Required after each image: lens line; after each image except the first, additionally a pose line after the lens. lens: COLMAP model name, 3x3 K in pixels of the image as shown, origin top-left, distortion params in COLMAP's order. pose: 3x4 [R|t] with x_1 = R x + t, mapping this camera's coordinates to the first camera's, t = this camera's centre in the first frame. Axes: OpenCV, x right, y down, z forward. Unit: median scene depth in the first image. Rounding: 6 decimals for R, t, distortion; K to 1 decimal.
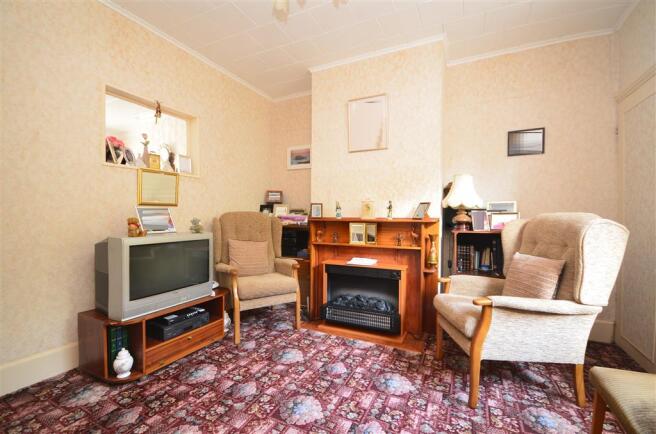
lens RADIAL K [[290.9, 0, 328.8], [0, 290.9, 217.8], [0, 0, 1]] dist [-0.007710, -0.000504]
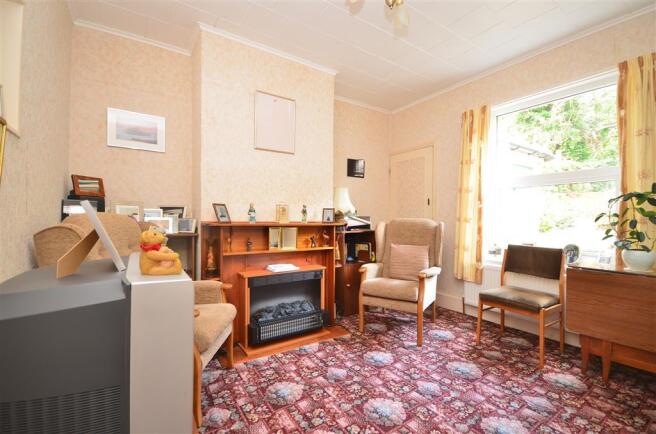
lens RADIAL K [[290.9, 0, 329.1], [0, 290.9, 217.9], [0, 0, 1]] dist [-0.007710, -0.000504]
pose [[0.486941, 0.000036, 0.873435, -0.704990], [-0.001407, 0.999999, 0.000743, -0.016118], [-0.873434, -0.001591, 0.486940, 0.436211]]
